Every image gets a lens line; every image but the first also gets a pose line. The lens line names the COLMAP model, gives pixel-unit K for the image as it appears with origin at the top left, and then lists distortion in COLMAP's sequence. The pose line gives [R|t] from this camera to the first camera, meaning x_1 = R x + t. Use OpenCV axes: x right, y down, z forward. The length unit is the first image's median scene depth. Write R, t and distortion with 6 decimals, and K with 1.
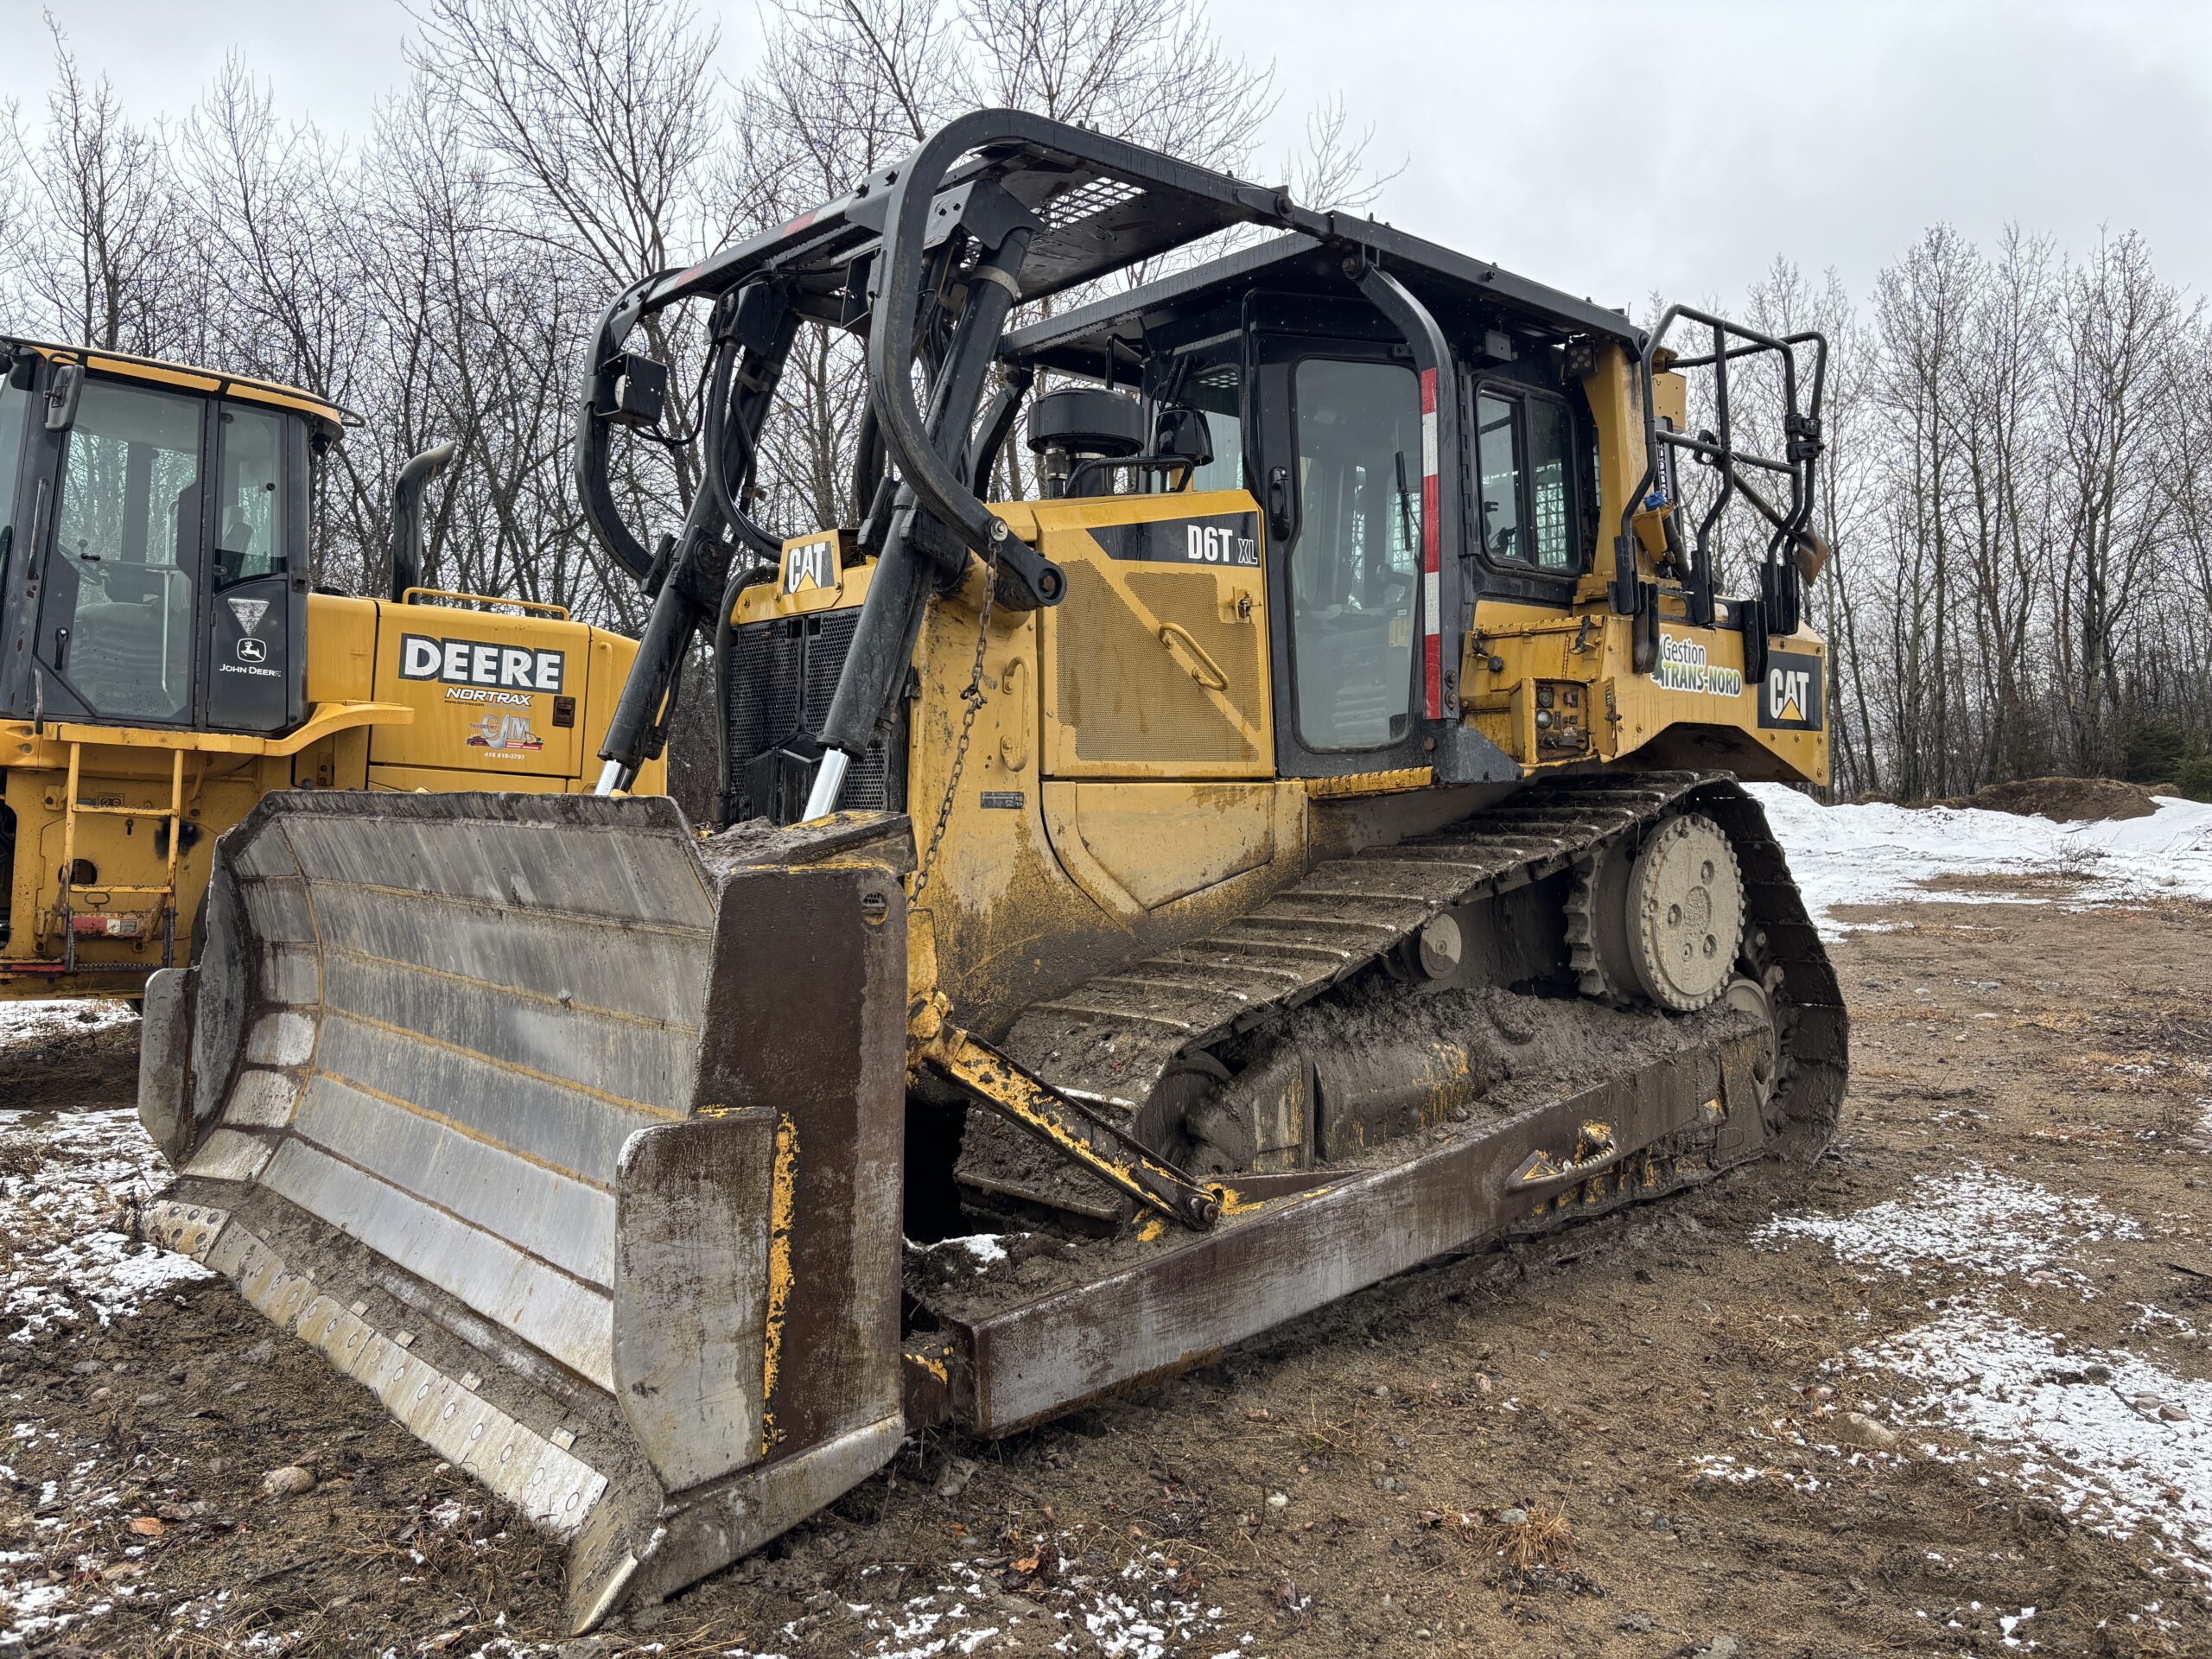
lens RADIAL K [[1665.3, 0, 1106.0], [0, 1665.3, 829.5], [0, 0, 1]] dist [0.104122, -0.120967]
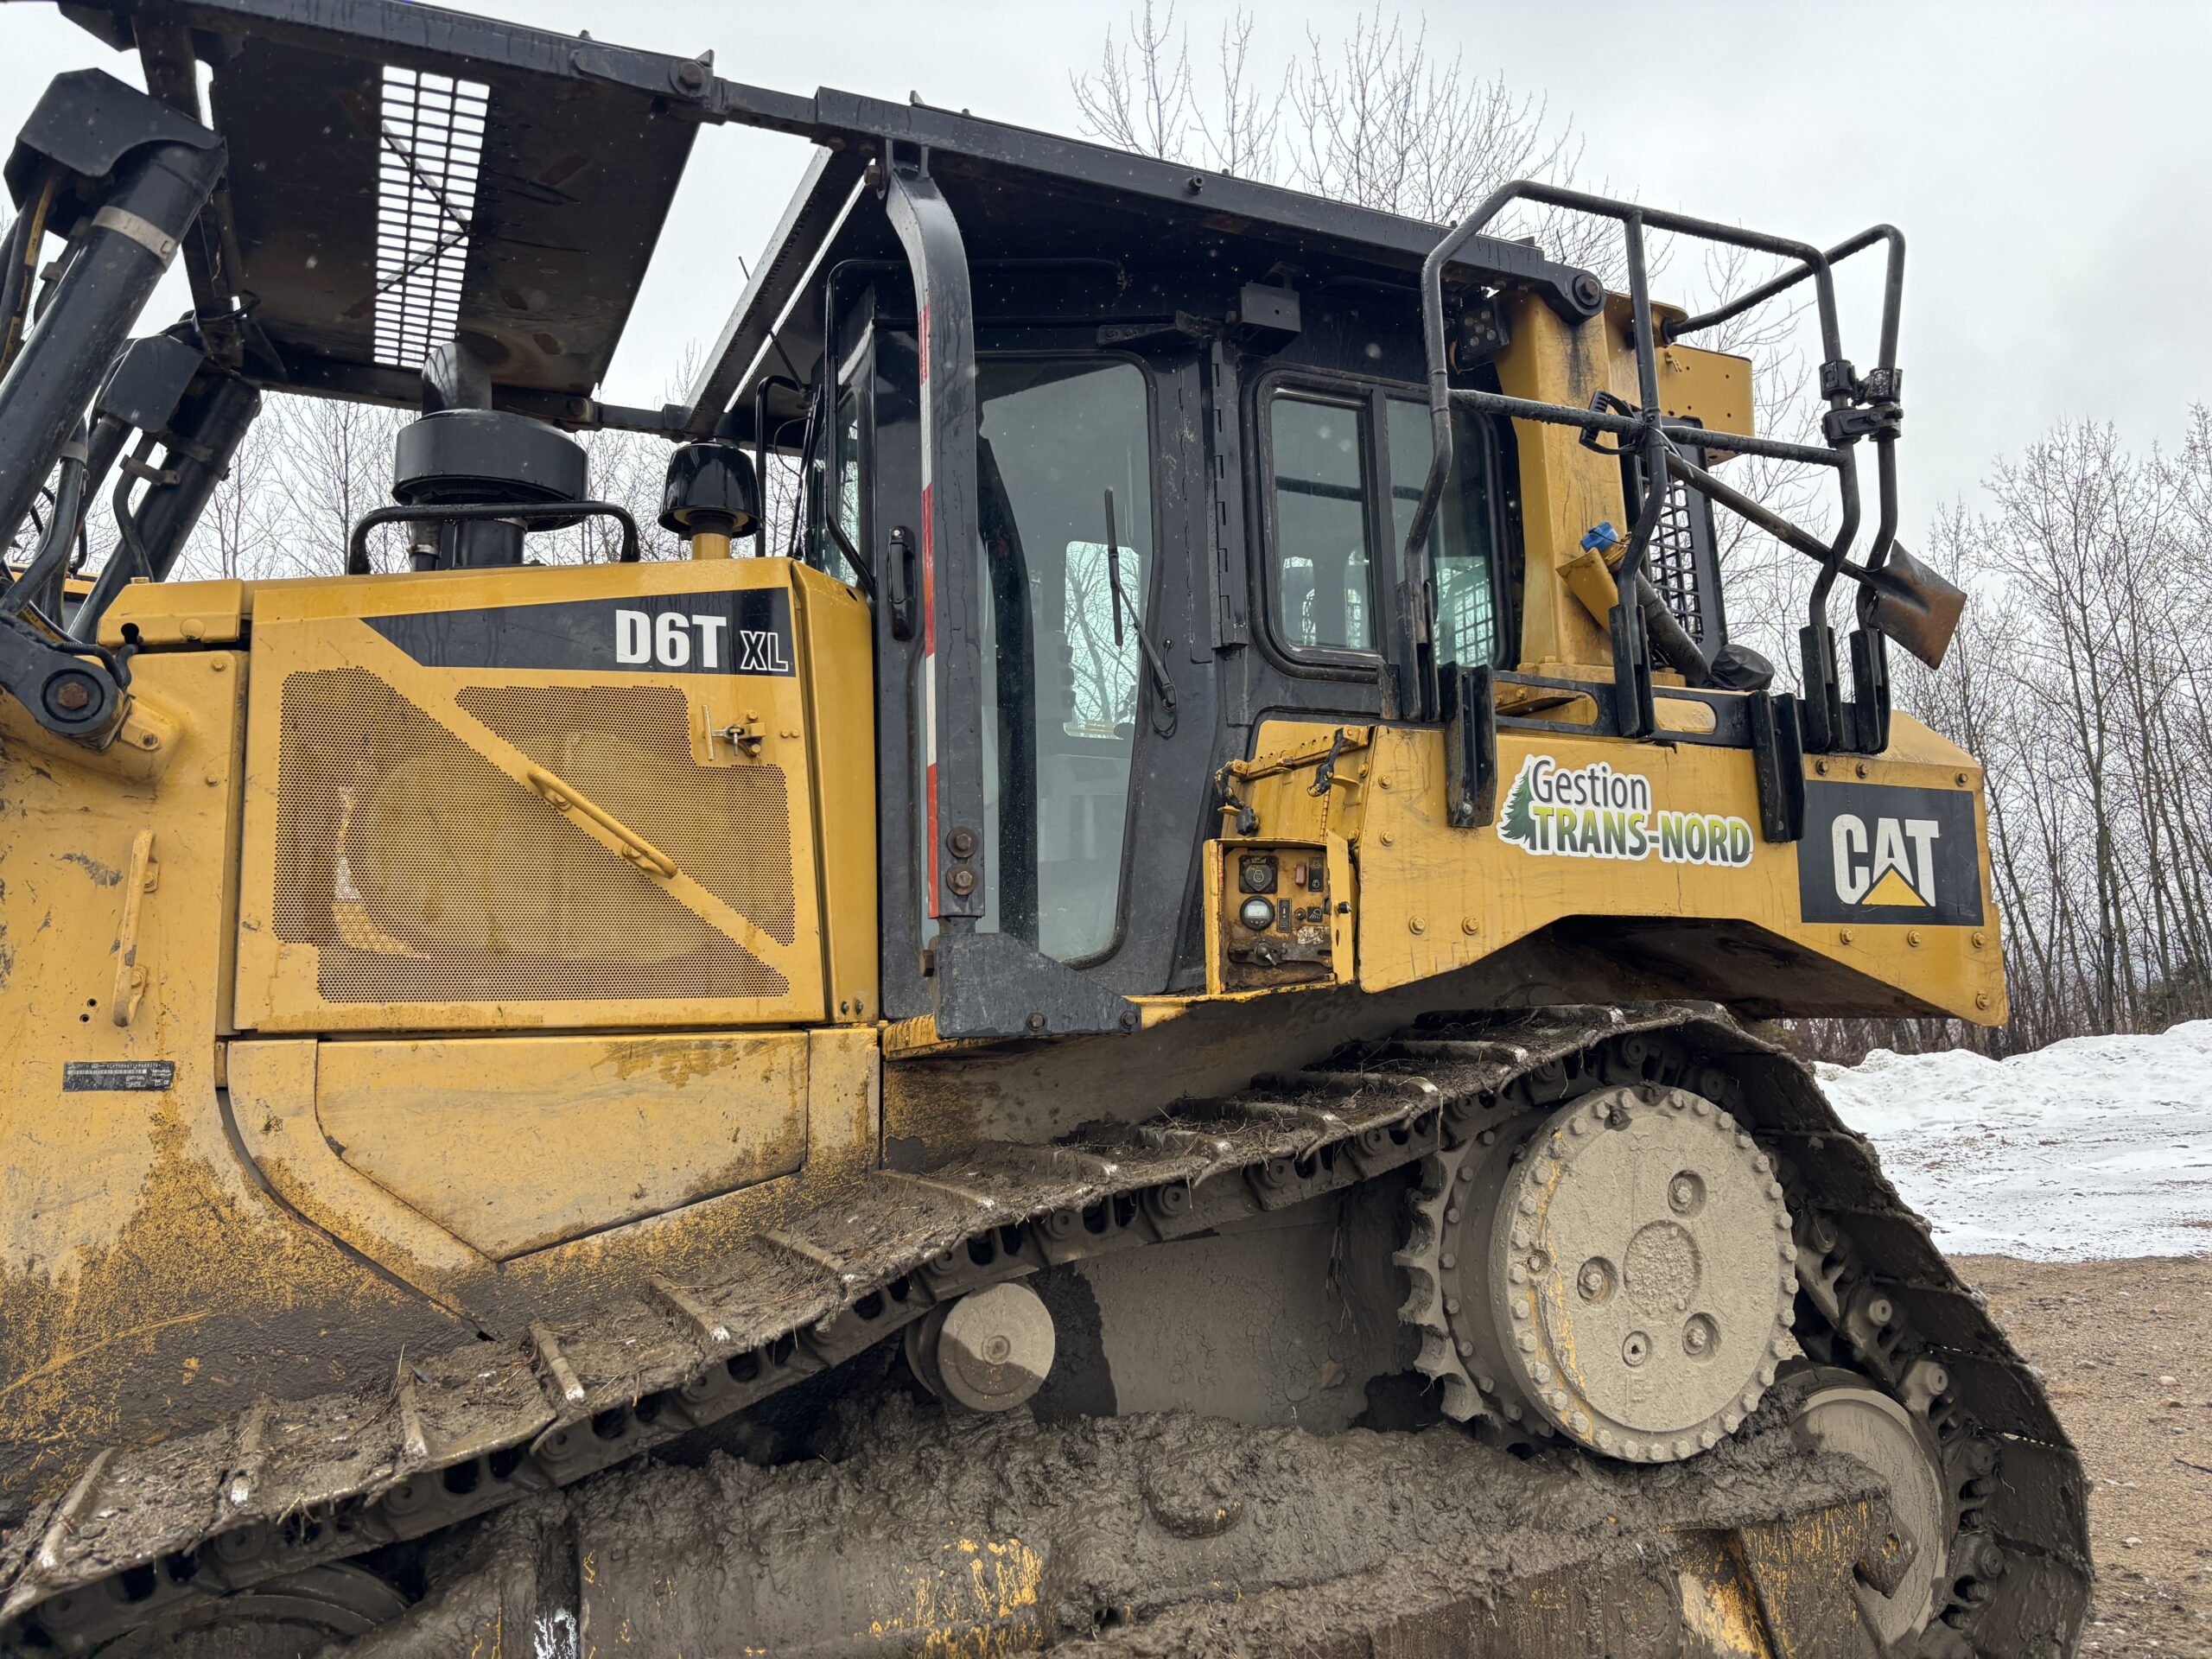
lens RADIAL K [[1682.7, 0, 1106.0], [0, 1682.7, 829.5], [0, 0, 1]] dist [0.016309, -0.007388]
pose [[0.949979, -0.041541, -0.309539, 0.364428], [0.001550, 0.991729, -0.128336, -0.021618], [0.312310, 0.121437, 0.942186, 0.439076]]
